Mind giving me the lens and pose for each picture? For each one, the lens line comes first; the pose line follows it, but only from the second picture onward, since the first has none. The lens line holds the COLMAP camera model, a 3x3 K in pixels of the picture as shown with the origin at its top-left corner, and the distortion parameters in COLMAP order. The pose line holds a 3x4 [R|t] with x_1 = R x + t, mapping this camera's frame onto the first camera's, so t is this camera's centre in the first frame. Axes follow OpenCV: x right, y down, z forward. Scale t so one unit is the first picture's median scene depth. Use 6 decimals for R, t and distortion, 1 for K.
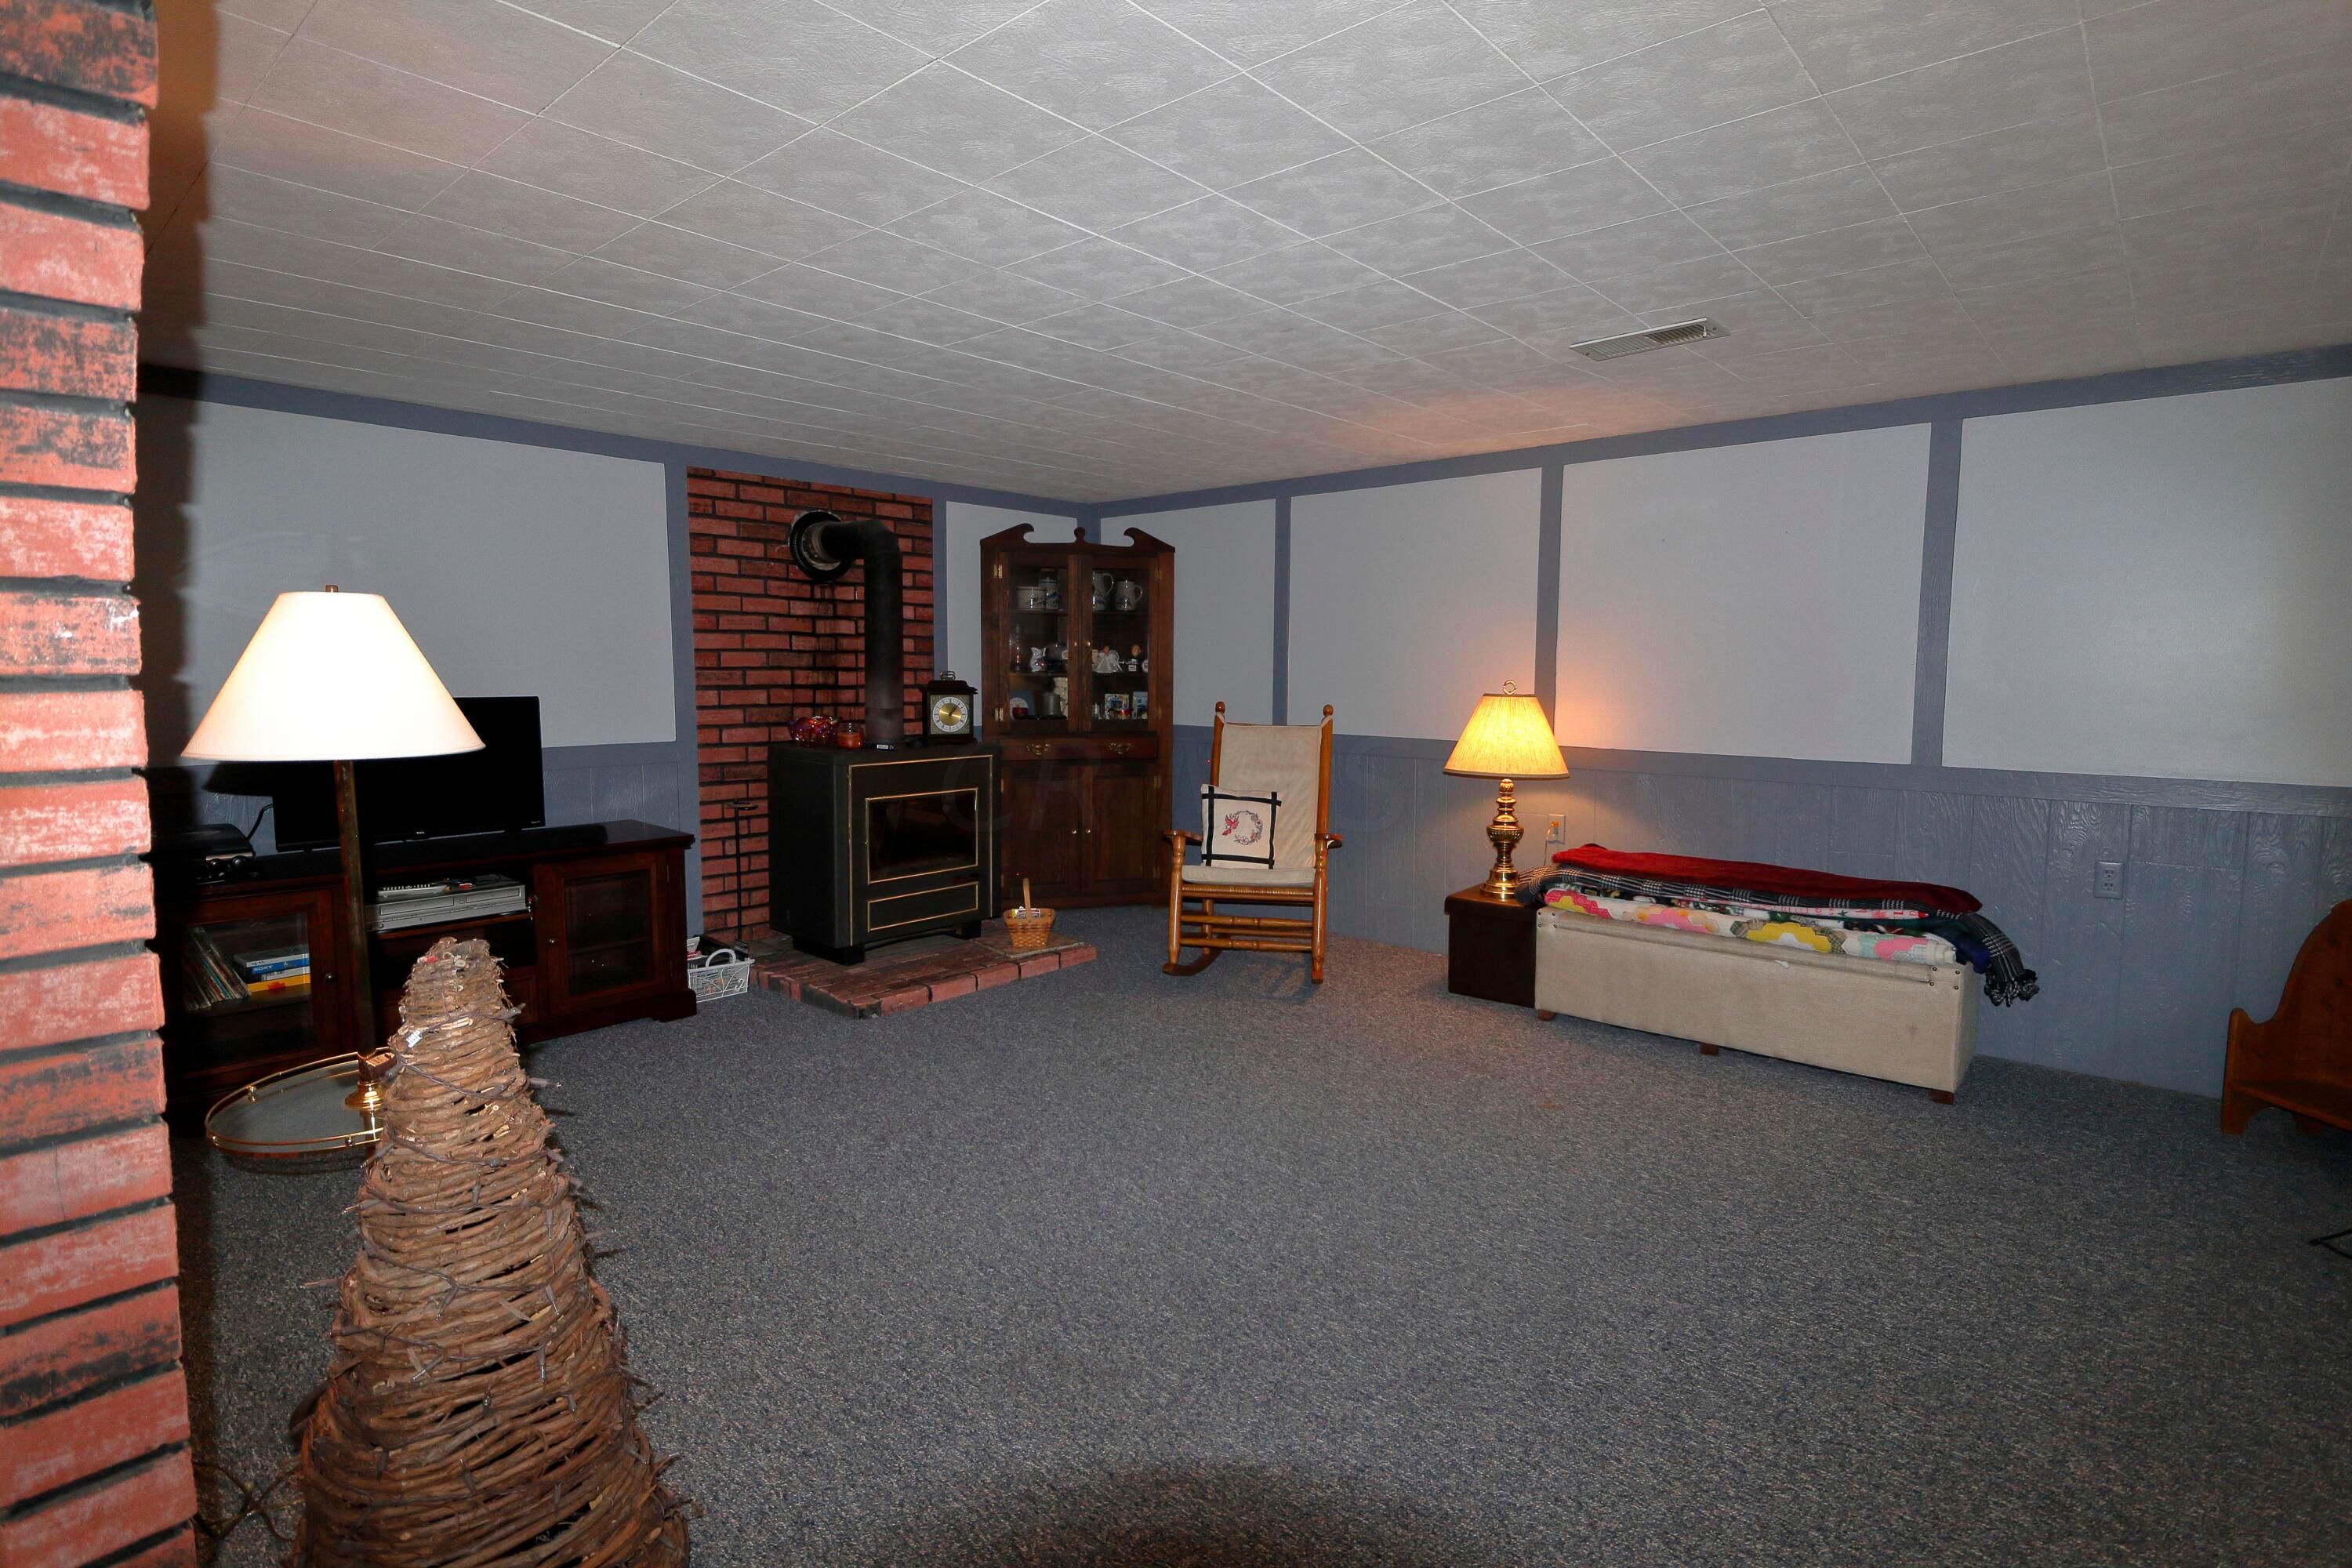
lens RADIAL K [[1169.9, 0, 1174.8], [0, 1169.9, 767.6], [0, 0, 1]] dist [0.001203, -0.001109]
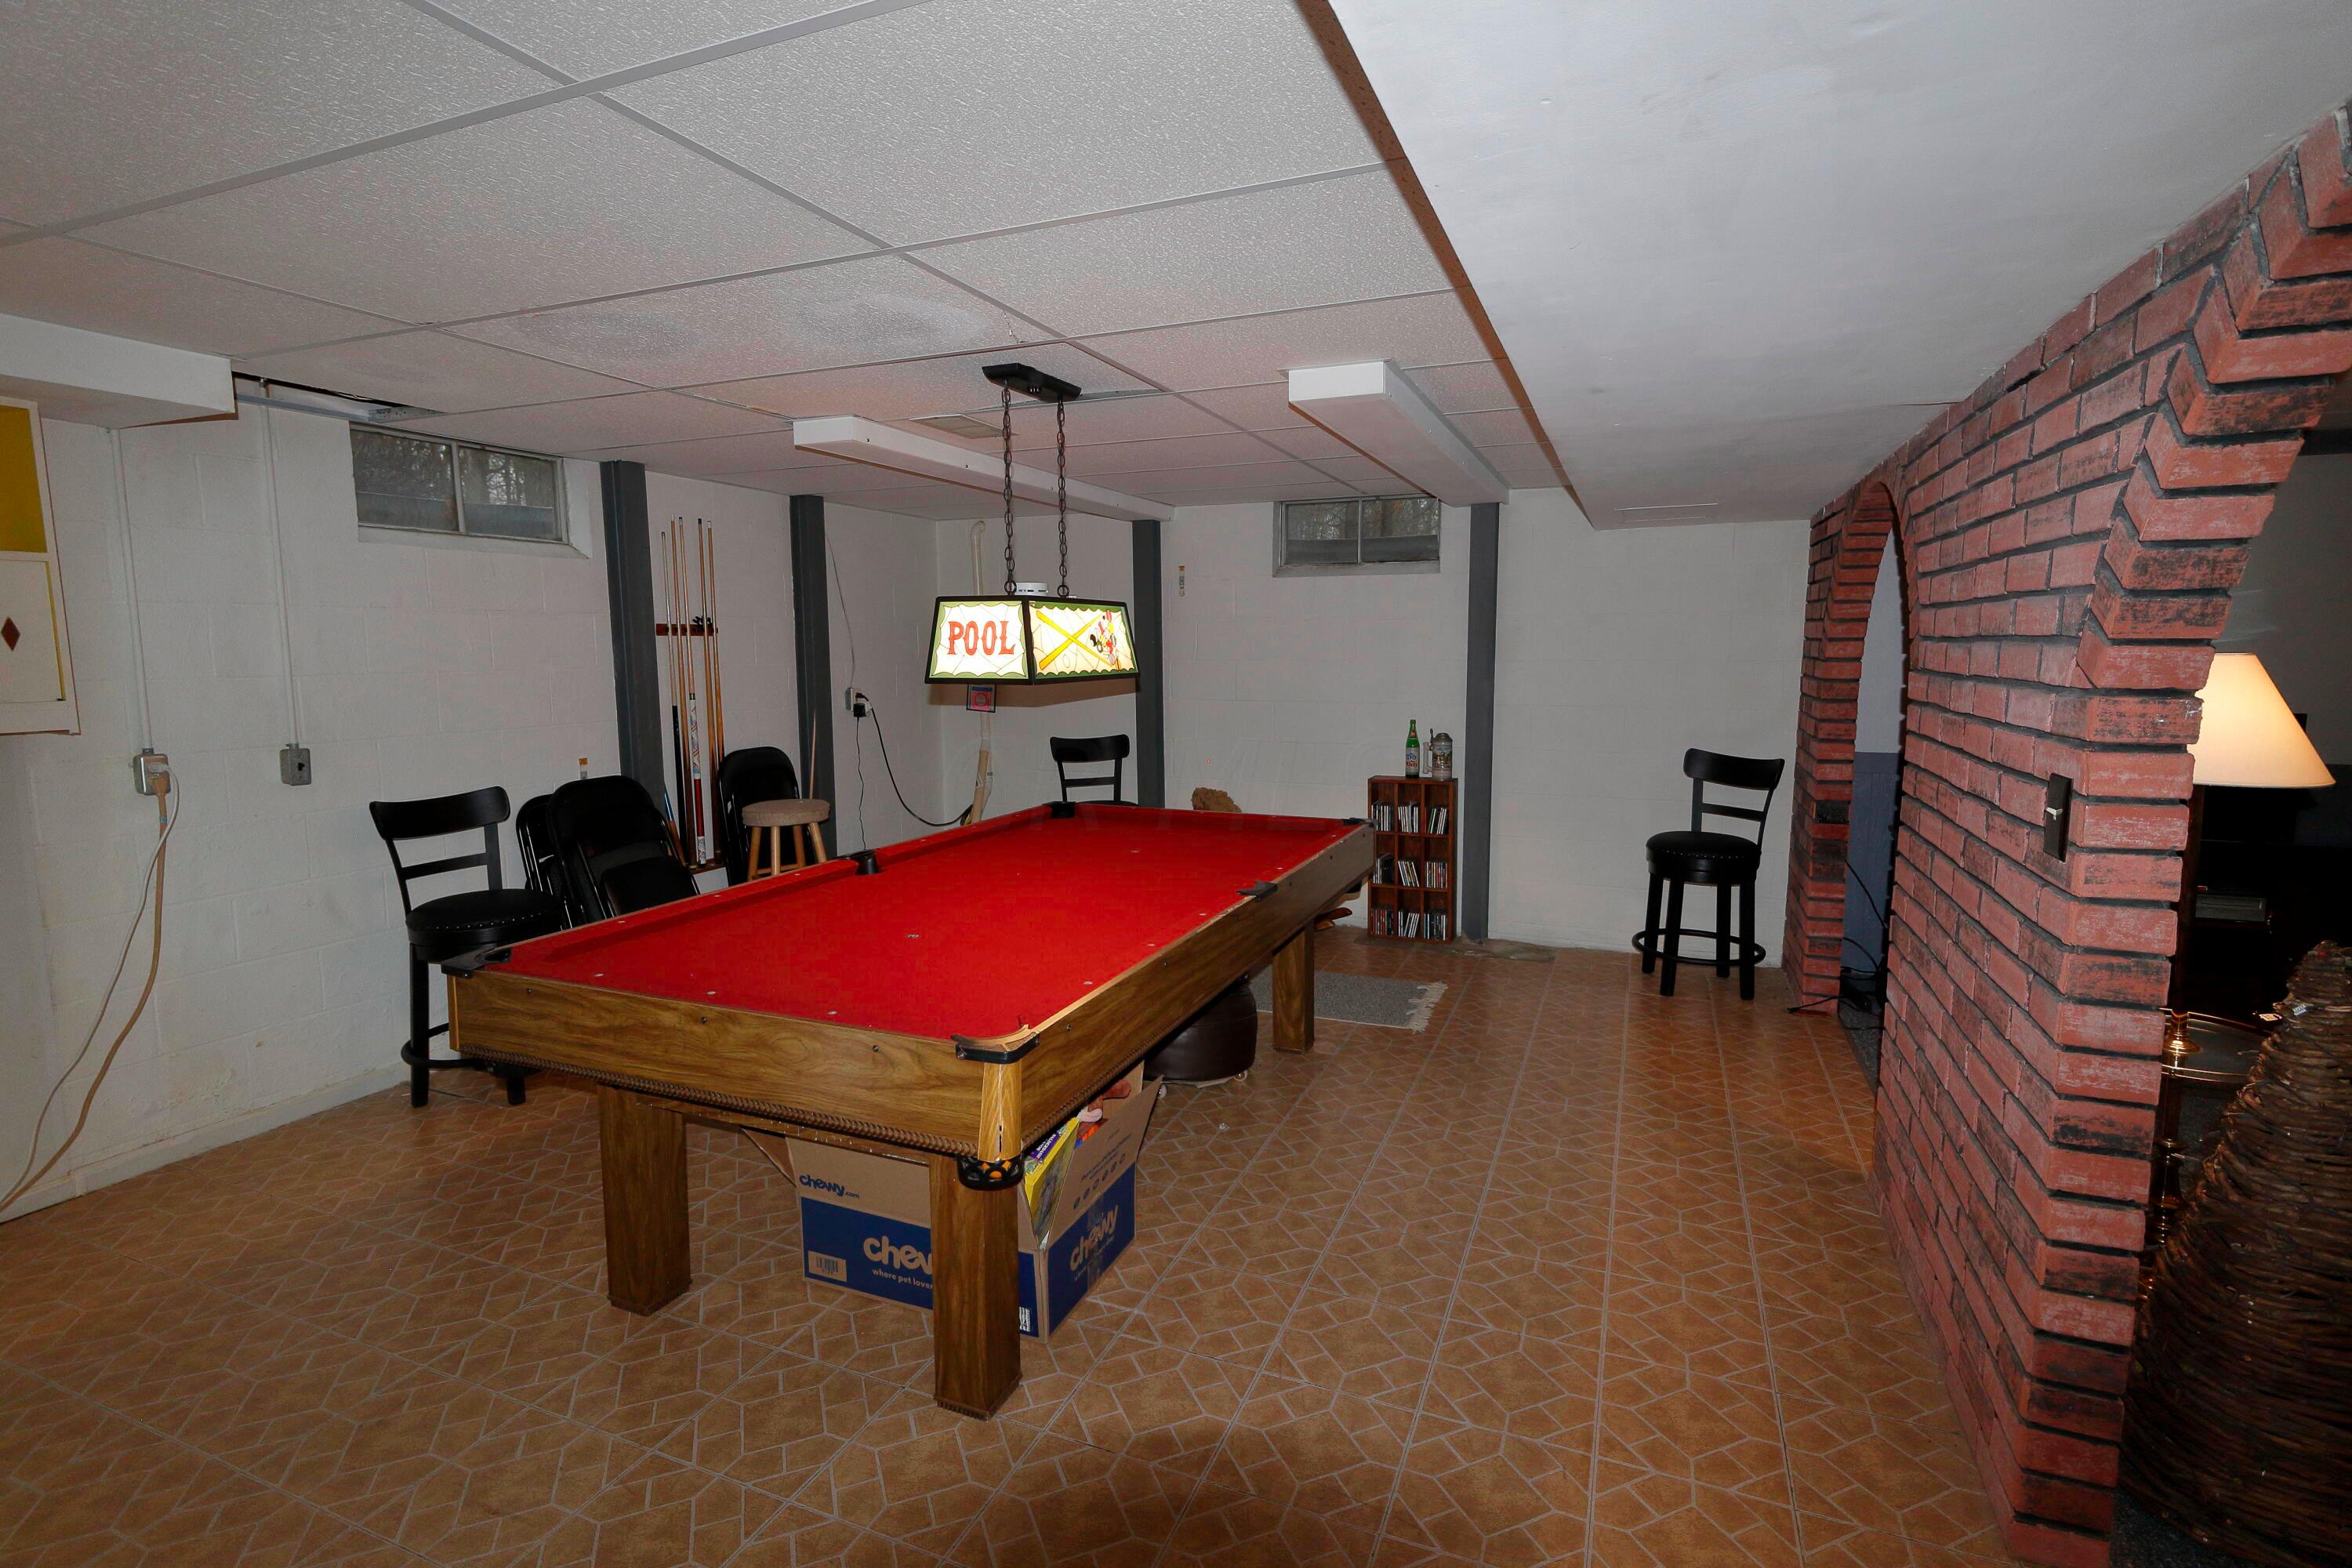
lens RADIAL K [[1107.9, 0, 1200.5], [0, 1107.9, 772.0], [0, 0, 1]] dist [0.004062, -0.000607]
pose [[0.337378, 0.099763, -0.936068, 0.030202], [-0.078320, 0.993896, 0.077698, -0.013279], [0.938106, 0.047099, 0.343132, -0.219061]]
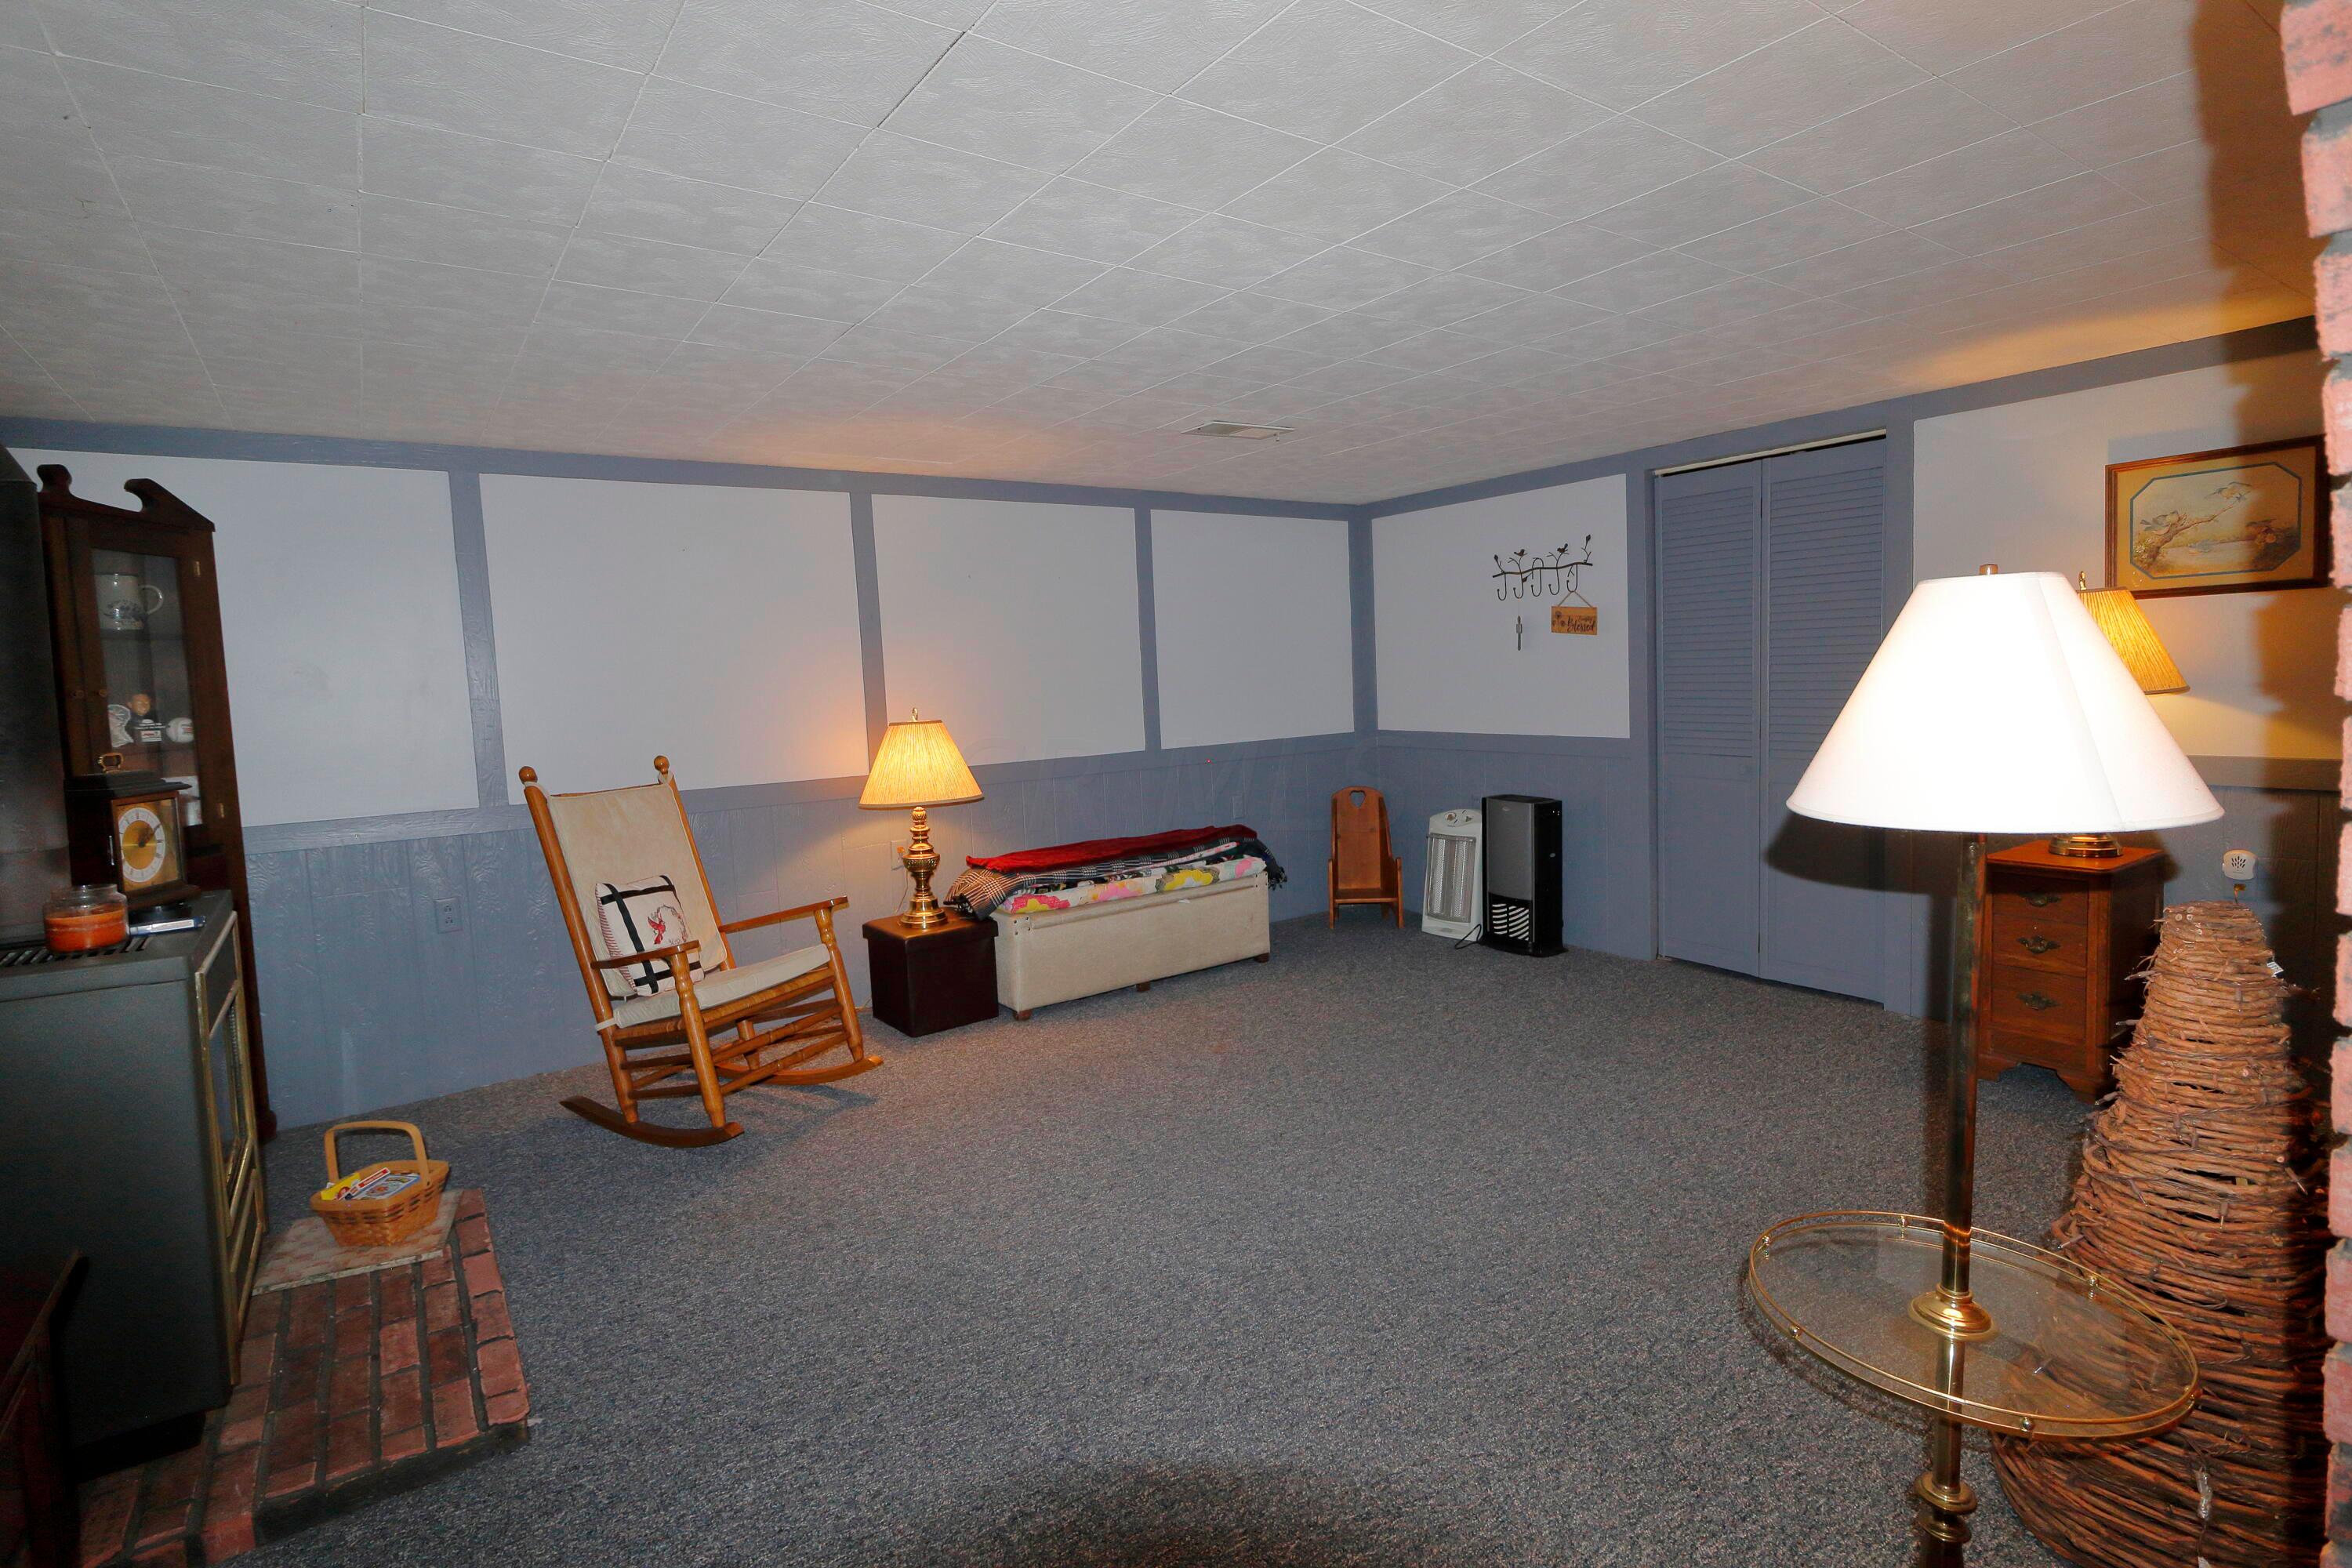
lens RADIAL K [[1169.9, 0, 1159.0], [0, 1169.9, 789.7], [0, 0, 1]] dist [0.001203, -0.001109]
pose [[0.216563, -0.105371, 0.970566, -0.759396], [0.134612, 0.987885, 0.077216, -0.064927], [-0.966944, 0.113927, 0.228123, 0.695455]]
